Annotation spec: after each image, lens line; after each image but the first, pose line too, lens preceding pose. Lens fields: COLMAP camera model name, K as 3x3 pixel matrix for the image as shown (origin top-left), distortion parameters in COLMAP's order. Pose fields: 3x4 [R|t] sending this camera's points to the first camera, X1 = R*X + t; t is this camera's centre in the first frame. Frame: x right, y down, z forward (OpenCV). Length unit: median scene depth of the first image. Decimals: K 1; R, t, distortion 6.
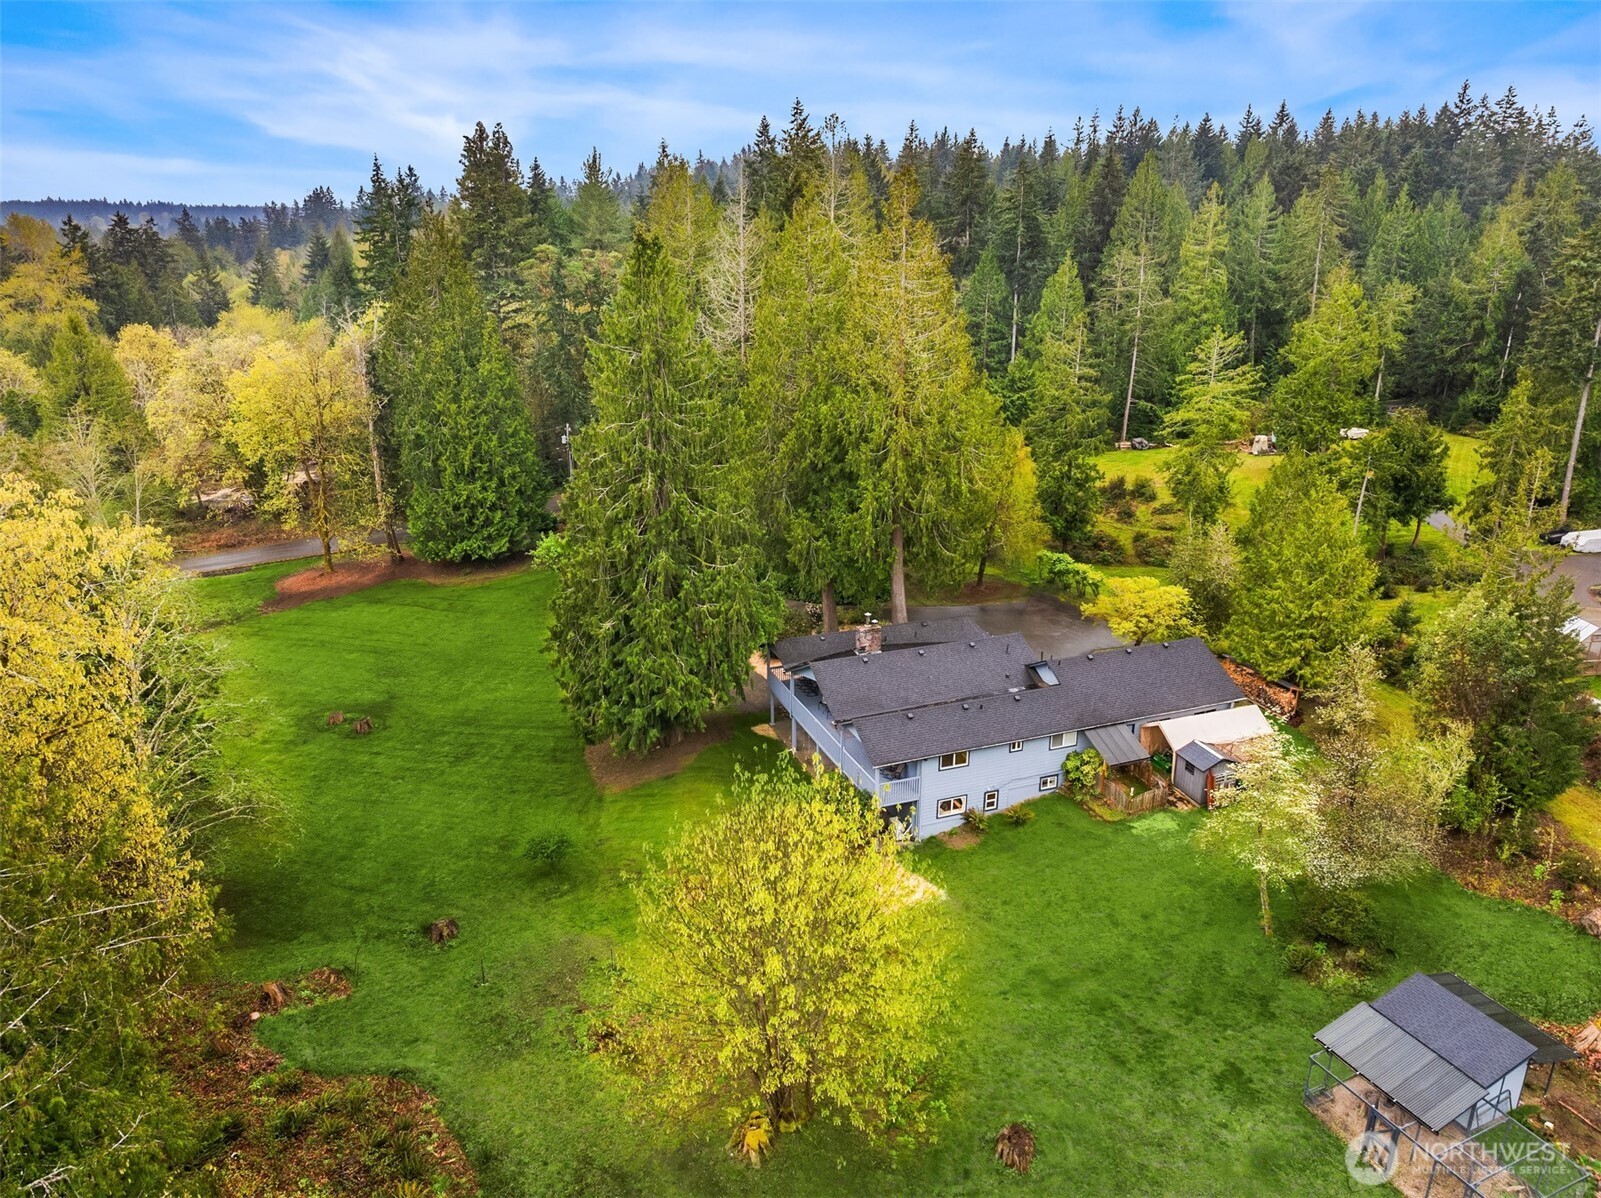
lens RADIAL K [[1116.5, 0, 807.1], [0, 1116.5, 588.7], [0, 0, 1]] dist [-0.039556, 0.007351]
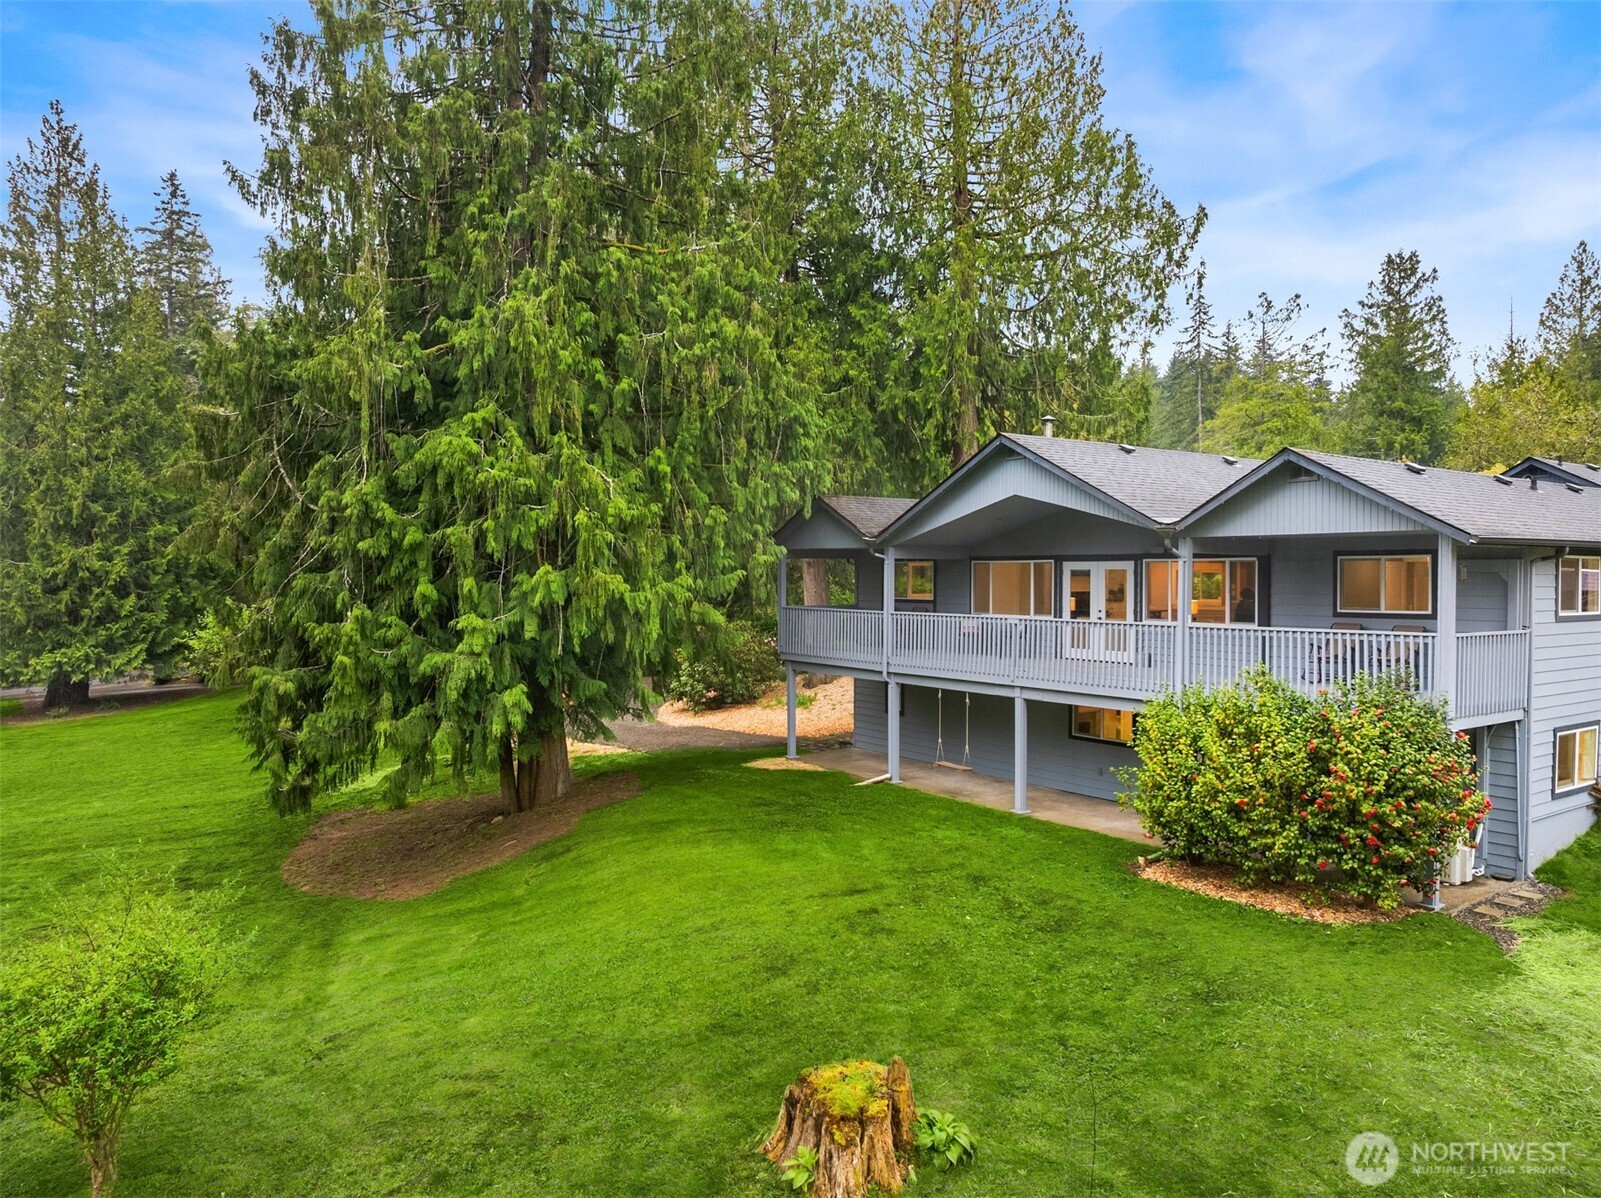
lens RADIAL K [[1116.5, 0, 799.9], [0, 1116.5, 594.2], [0, 0, 1]] dist [-0.039556, 0.007351]
pose [[0.970654, -0.005840, 0.240408, -0.134891], [0.076375, 0.955433, -0.285158, 0.200946], [-0.228028, 0.295151, 0.927841, 0.672556]]
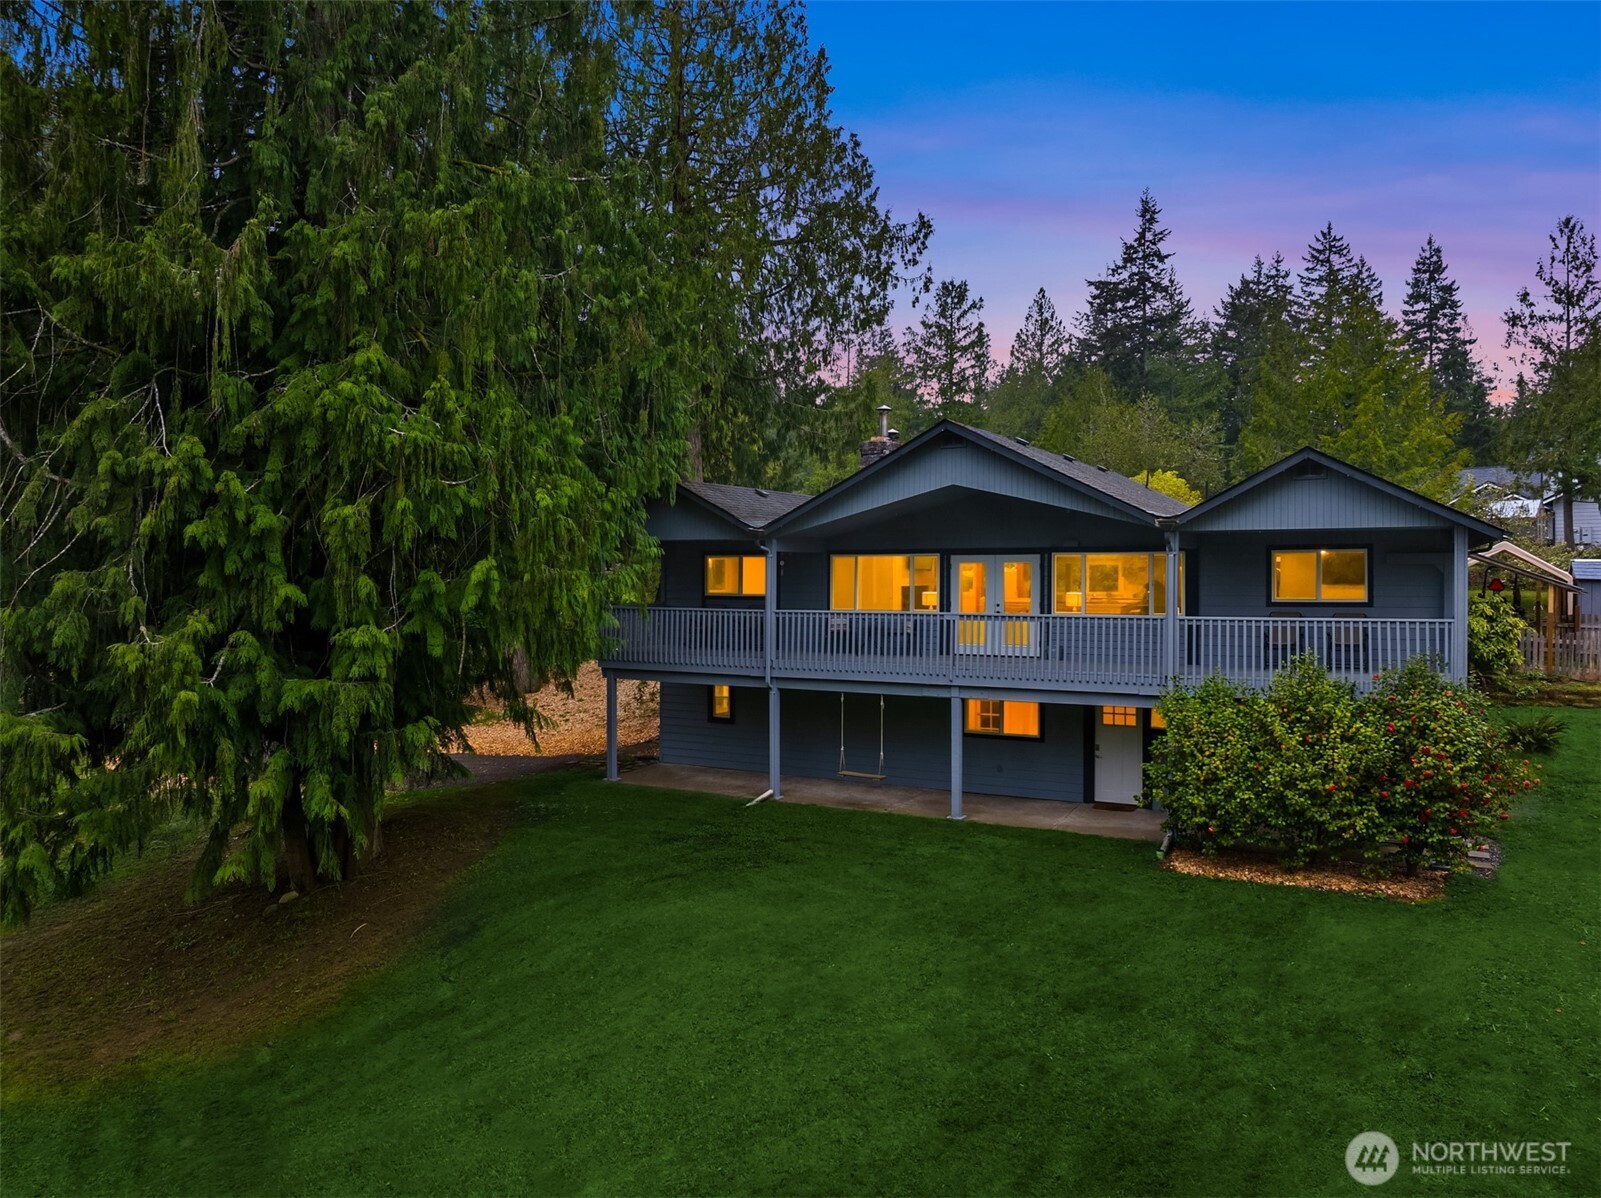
lens RADIAL K [[1116.5, 0, 800.3], [0, 1116.5, 564.8], [0, 0, 1]] dist [-0.039556, 0.007351]
pose [[0.763049, -0.003133, 0.646333, -0.231896], [0.206887, 0.948560, -0.239649, 0.171033], [-0.612335, 0.316582, 0.724446, 0.762498]]
